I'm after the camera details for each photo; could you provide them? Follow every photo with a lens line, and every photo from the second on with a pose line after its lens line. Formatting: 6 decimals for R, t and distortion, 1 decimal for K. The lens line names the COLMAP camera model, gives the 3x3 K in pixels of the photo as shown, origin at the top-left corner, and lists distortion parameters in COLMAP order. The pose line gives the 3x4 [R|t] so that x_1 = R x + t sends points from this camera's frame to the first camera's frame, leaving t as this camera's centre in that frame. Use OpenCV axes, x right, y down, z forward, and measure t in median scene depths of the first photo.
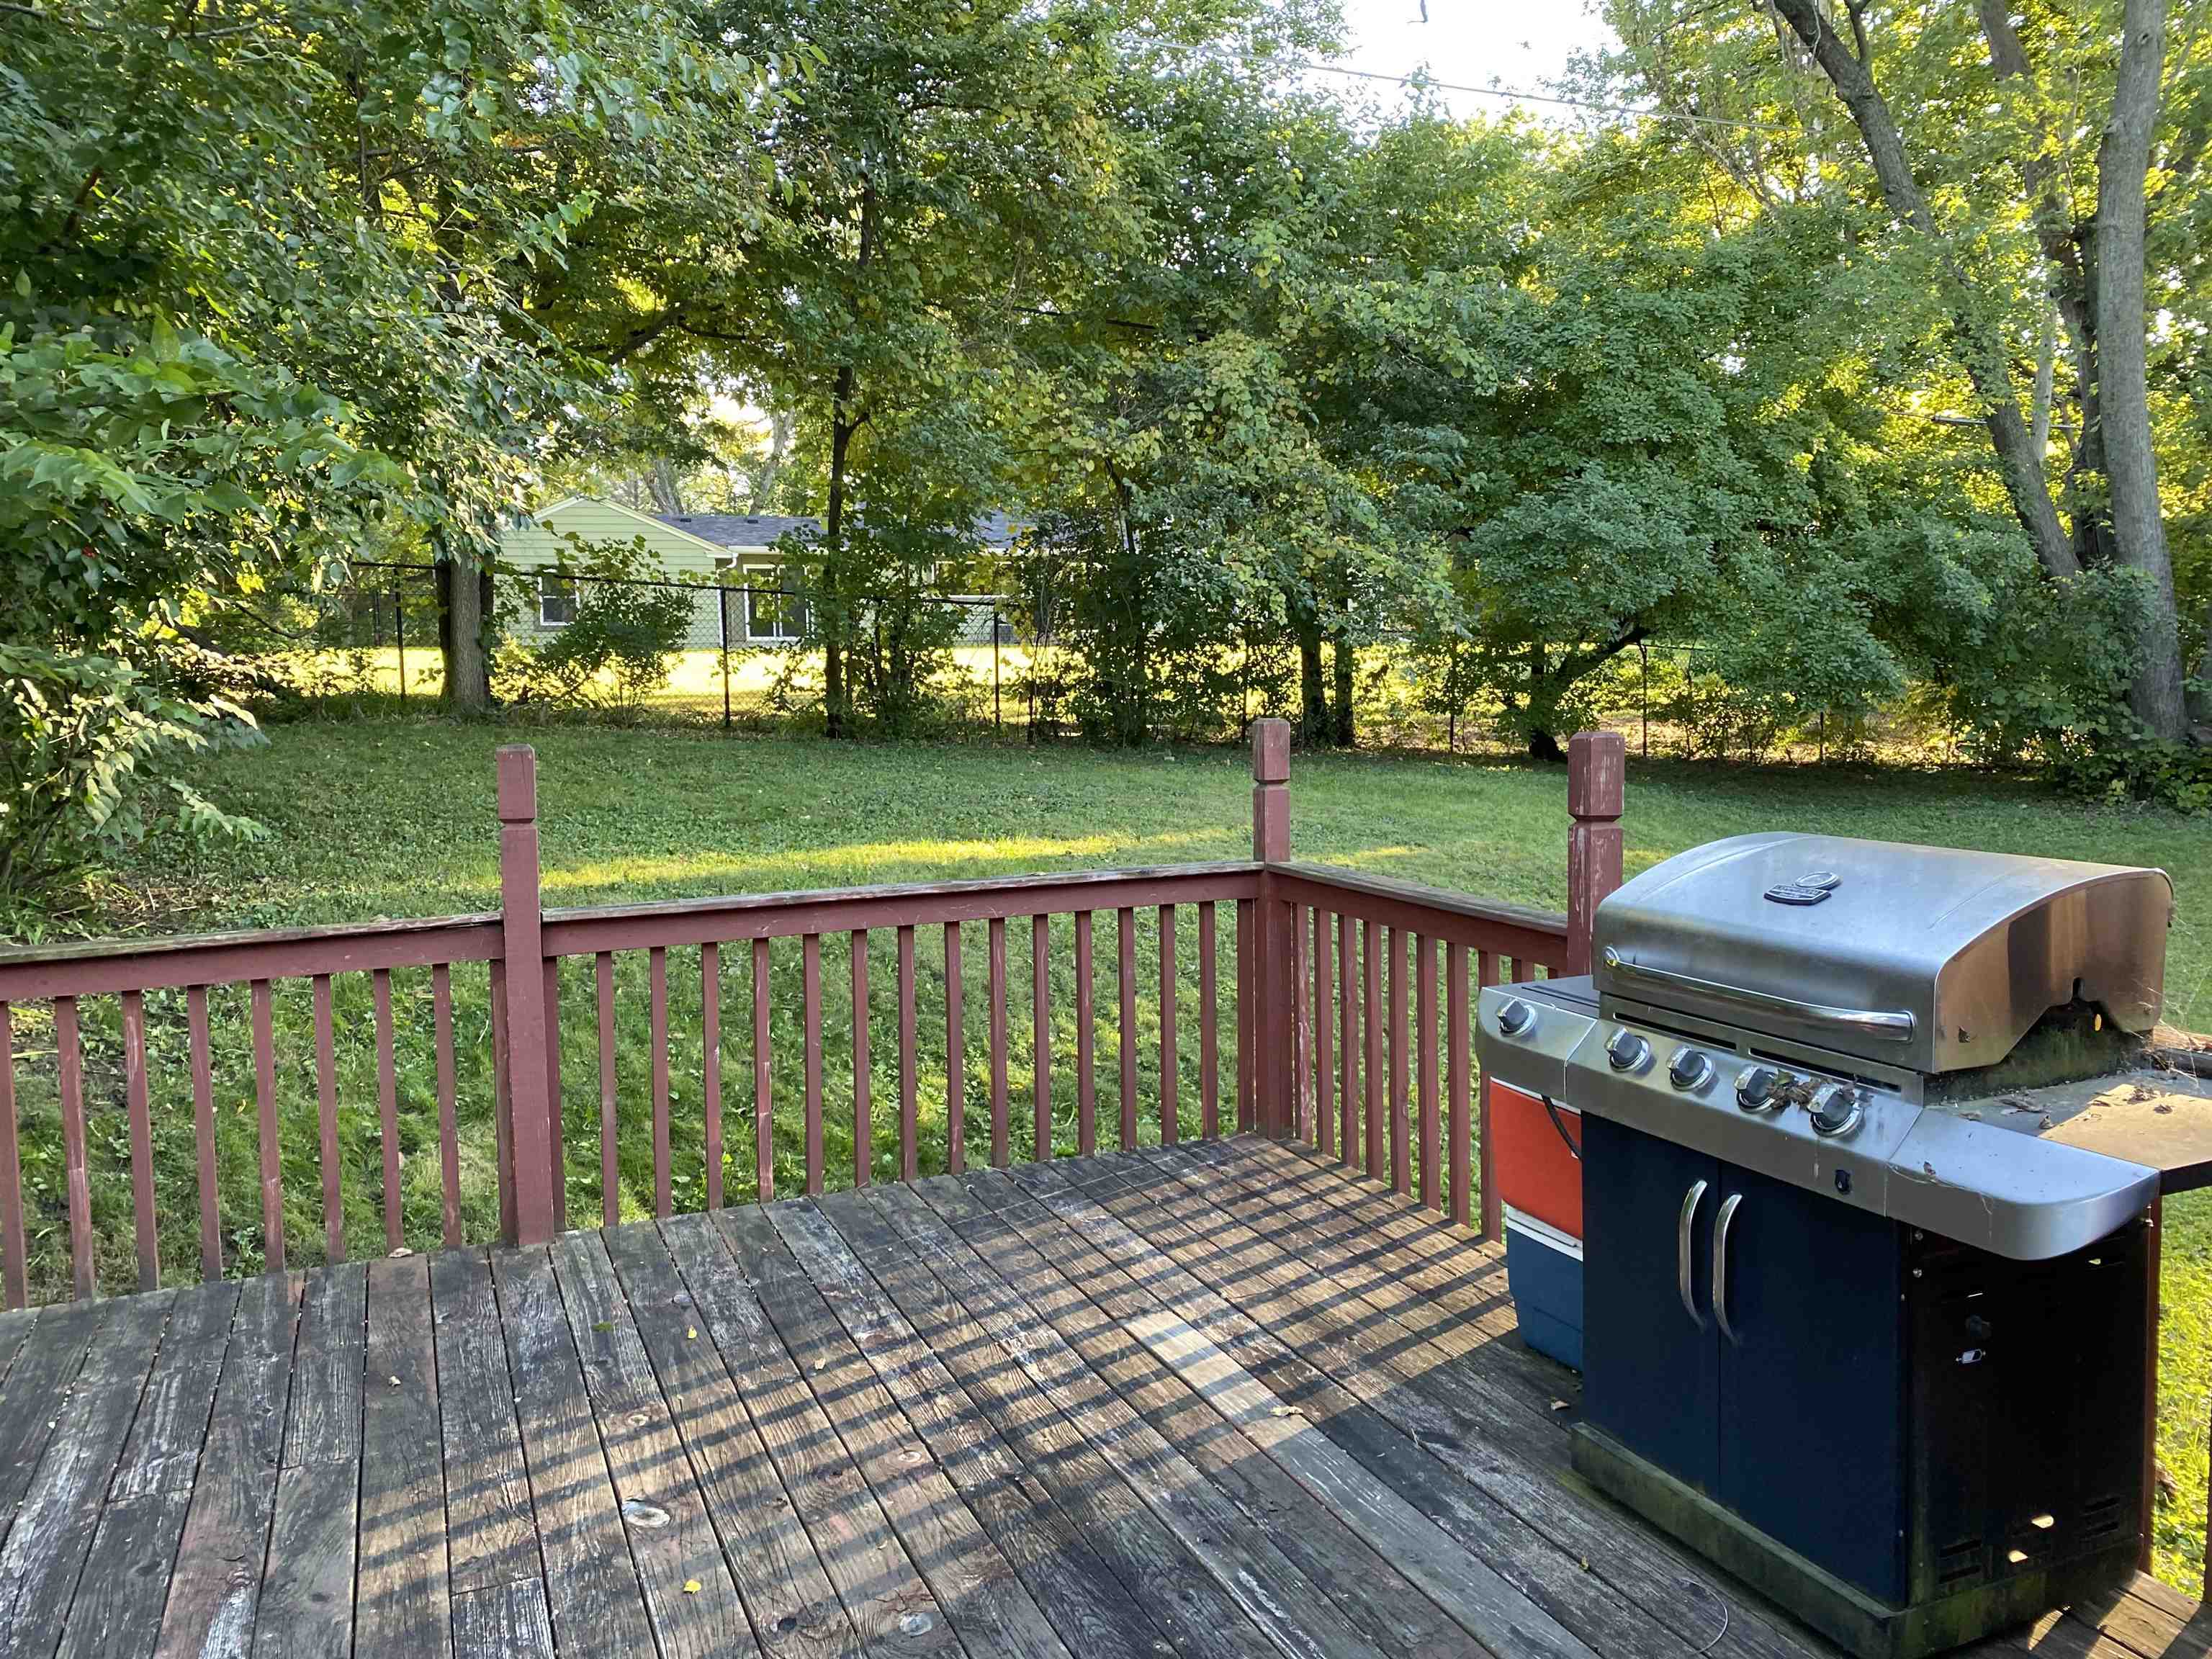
lens RADIAL K [[1682.5, 0, 1107.7], [0, 1682.5, 834.4], [0, 0, 1]] dist [0.021415, 0.009145]
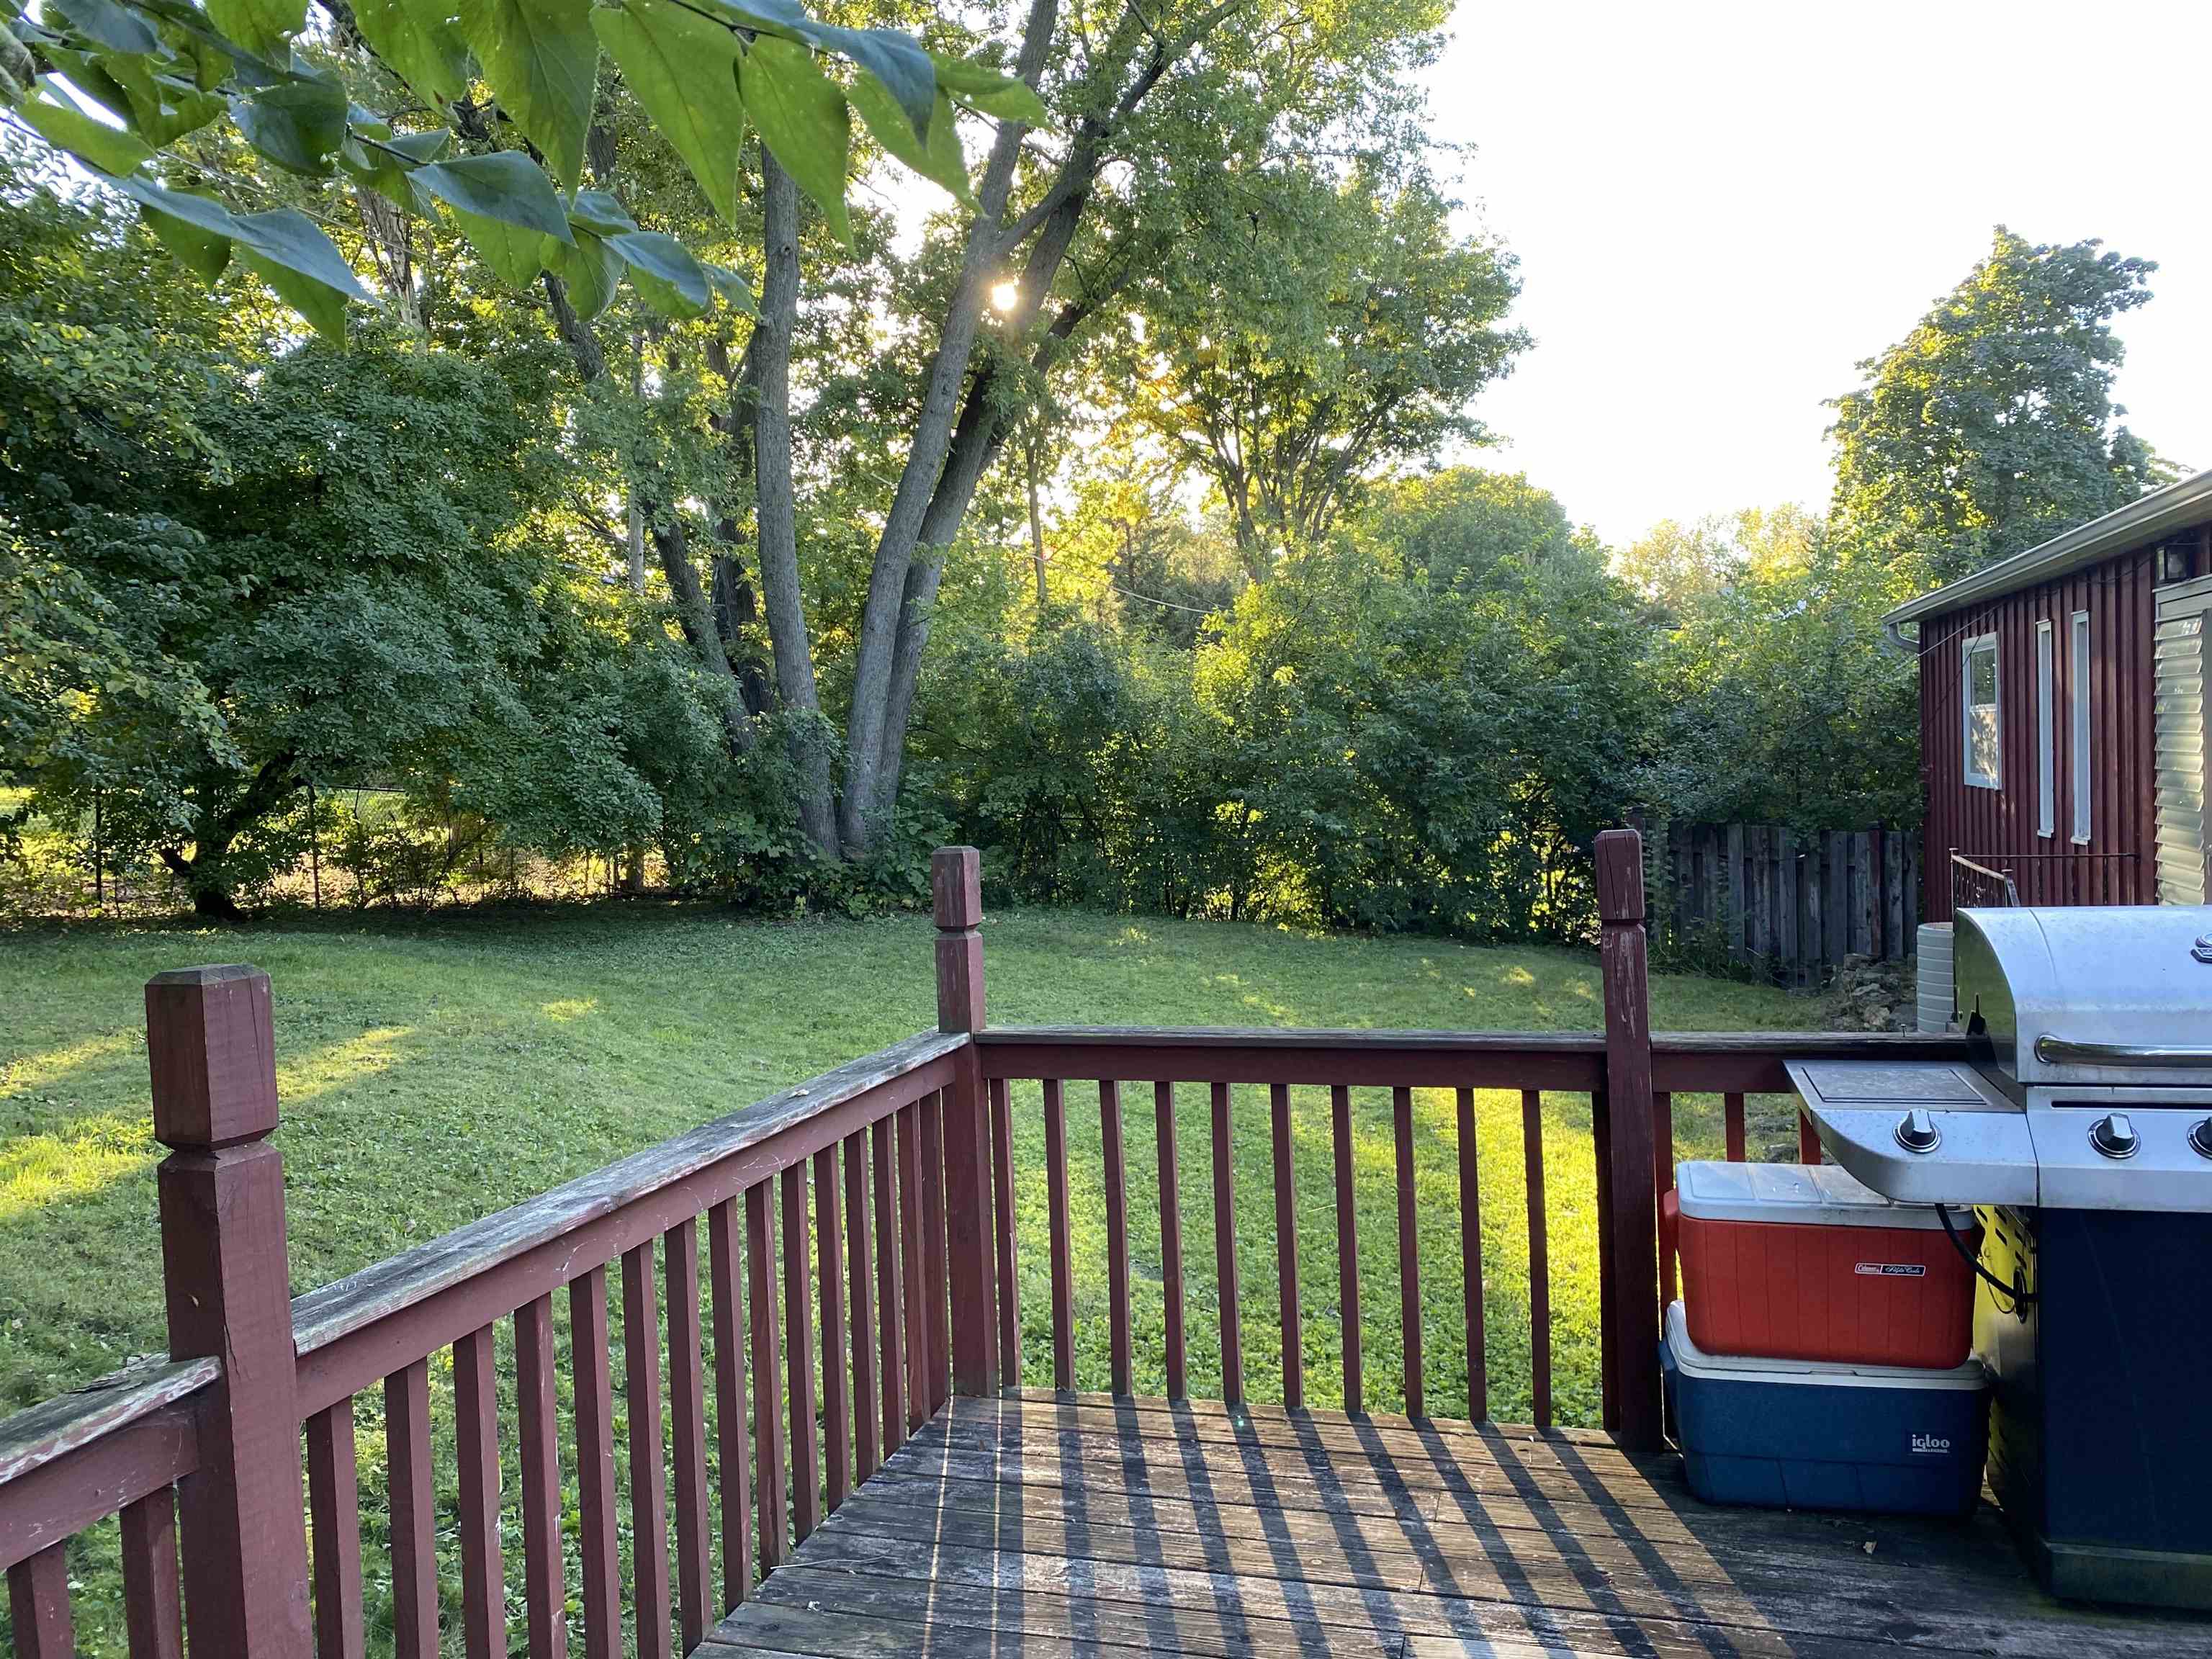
lens RADIAL K [[1682.5, 0, 1108.4], [0, 1682.5, 820.5], [0, 0, 1]] dist [0.021415, 0.009145]
pose [[0.622305, -0.031845, 0.782127, -0.526924], [0.104294, 0.993637, -0.042525, -0.047459], [-0.775796, 0.108035, 0.621667, 0.514671]]
